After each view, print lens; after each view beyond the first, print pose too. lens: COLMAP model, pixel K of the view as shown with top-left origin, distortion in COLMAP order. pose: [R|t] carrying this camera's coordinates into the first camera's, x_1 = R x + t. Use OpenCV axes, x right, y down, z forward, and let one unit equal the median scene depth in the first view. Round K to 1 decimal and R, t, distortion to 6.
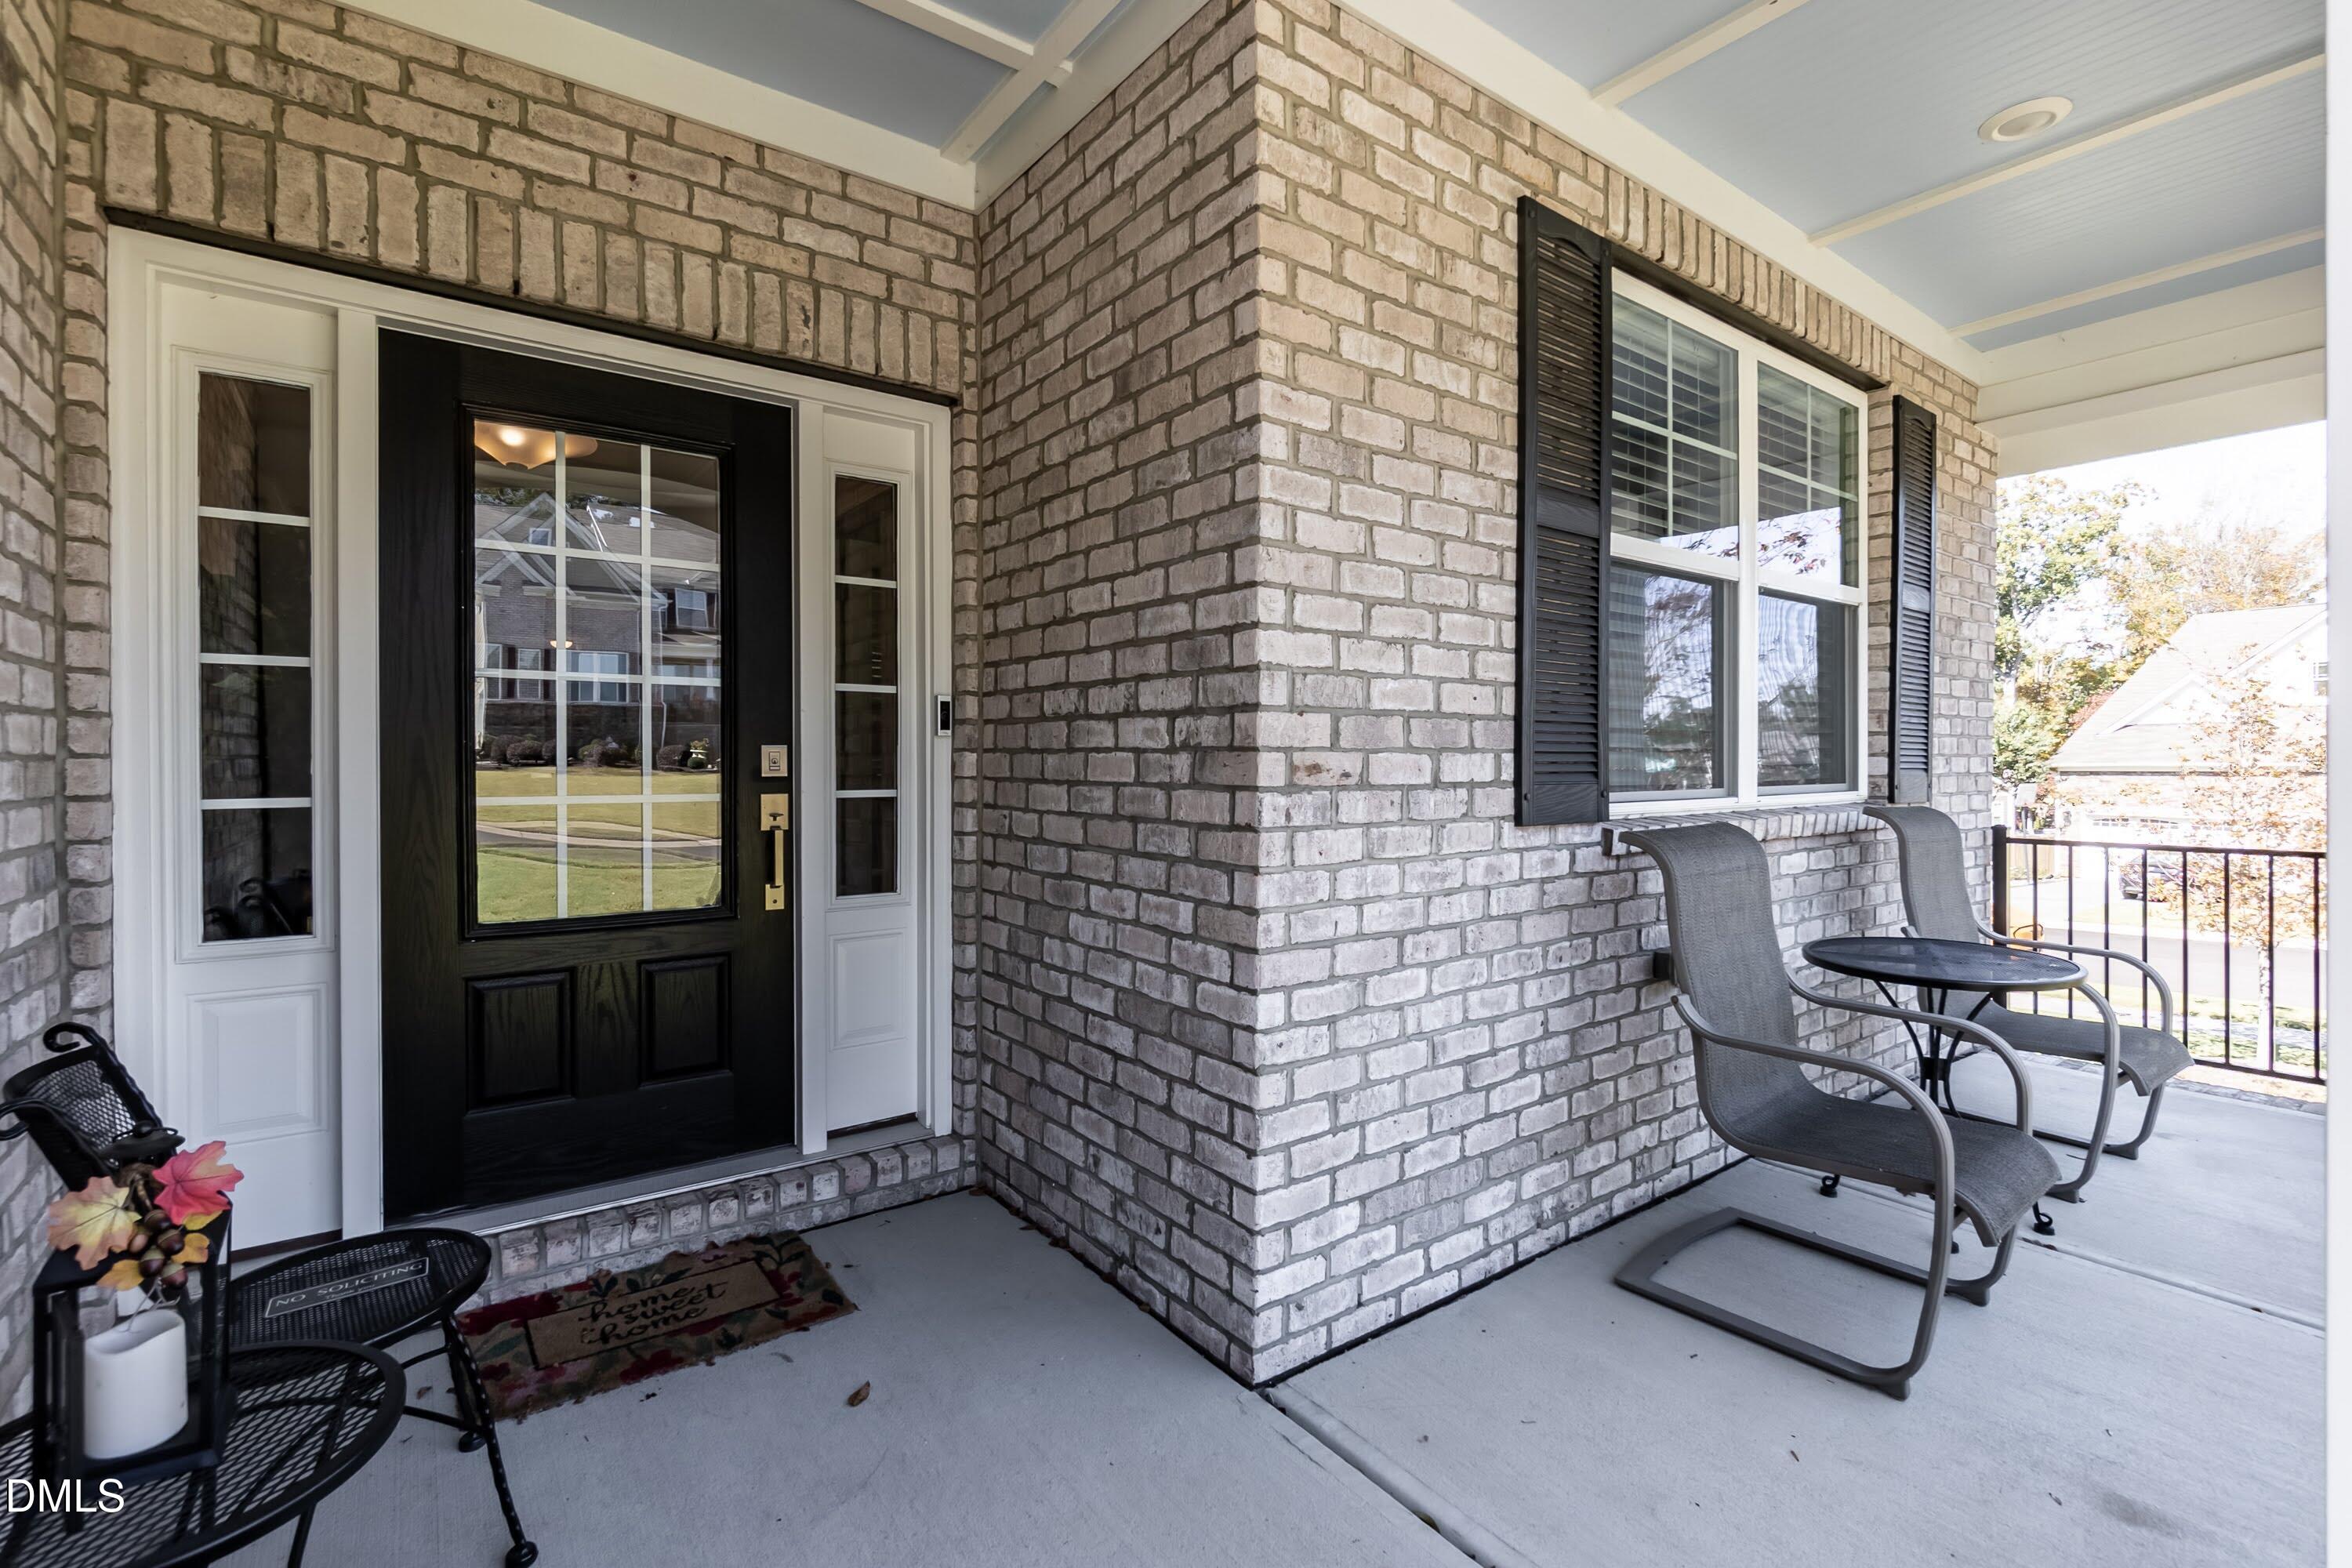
lens RADIAL K [[1025.1, 0, 1172.3], [0, 1025.1, 774.4], [0, 0, 1]] dist [-0.001397, -0.000407]
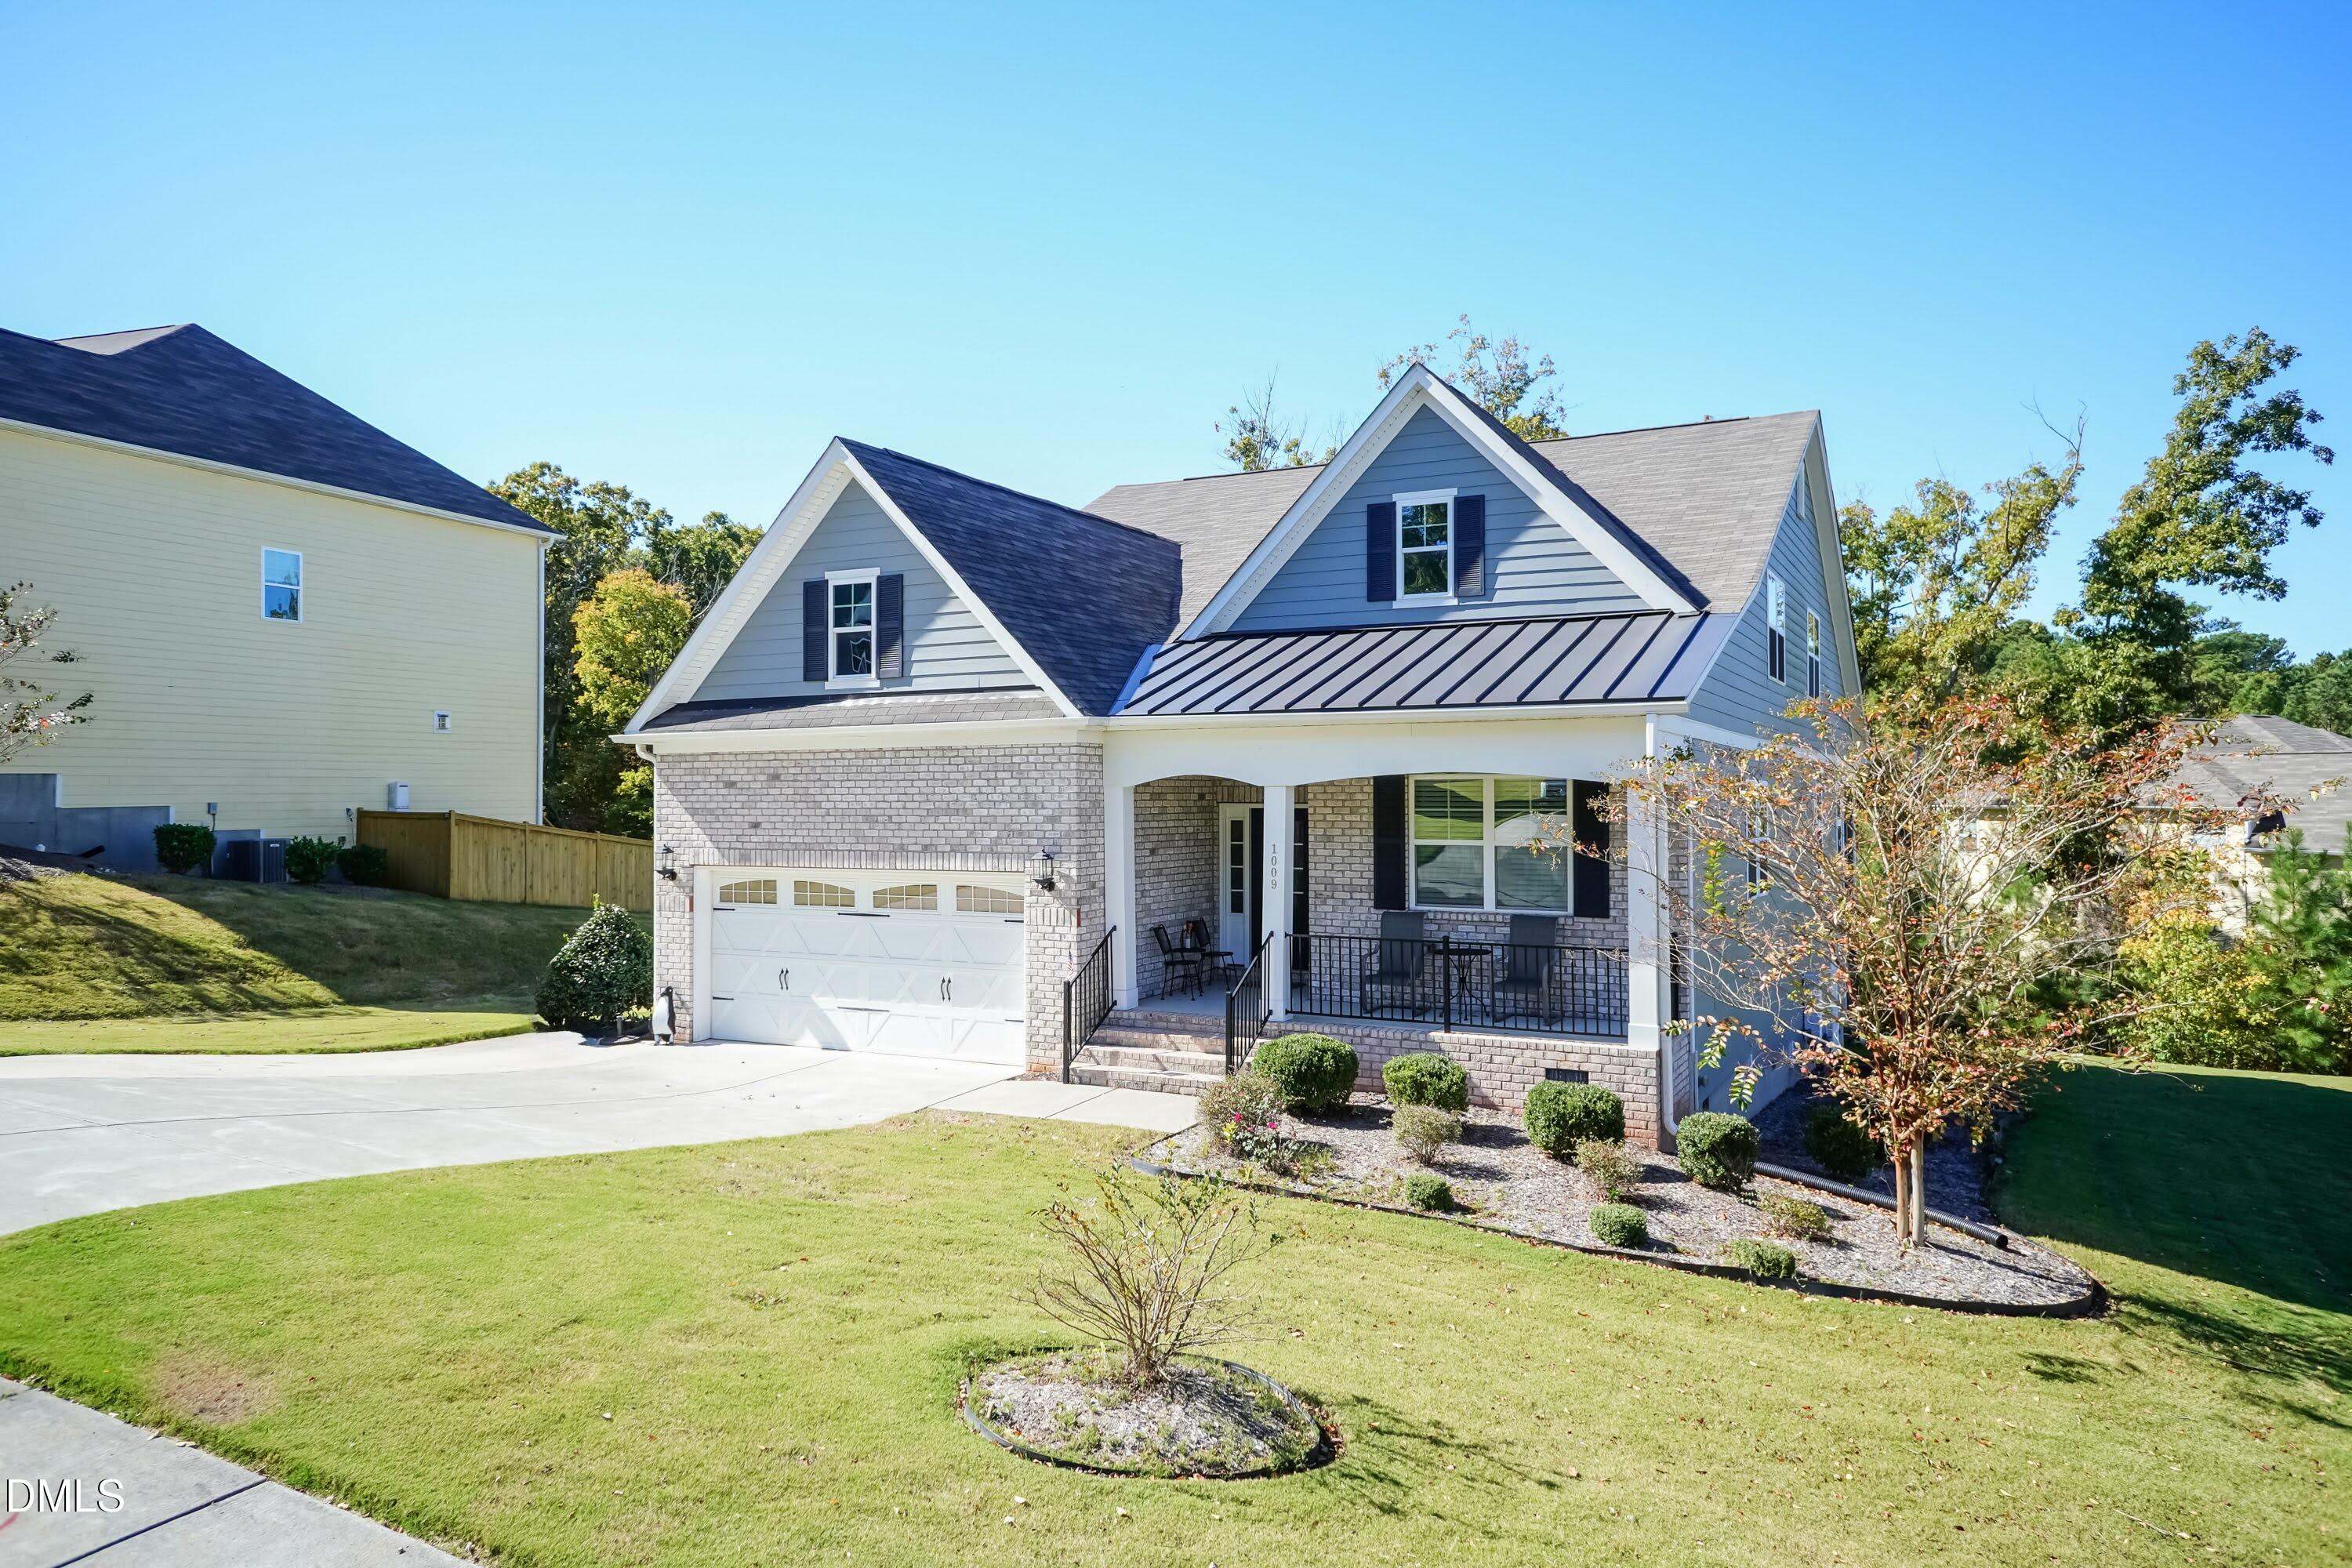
lens RADIAL K [[1486.3, 0, 1170.1], [0, 1486.3, 774.6], [0, 0, 1]] dist [0.054915, 0.003891]
pose [[0.410328, -0.017975, -0.911761, 6.156716], [-0.009519, 0.999667, -0.023992, -0.389064], [0.911888, 0.018523, 0.410021, -2.646973]]
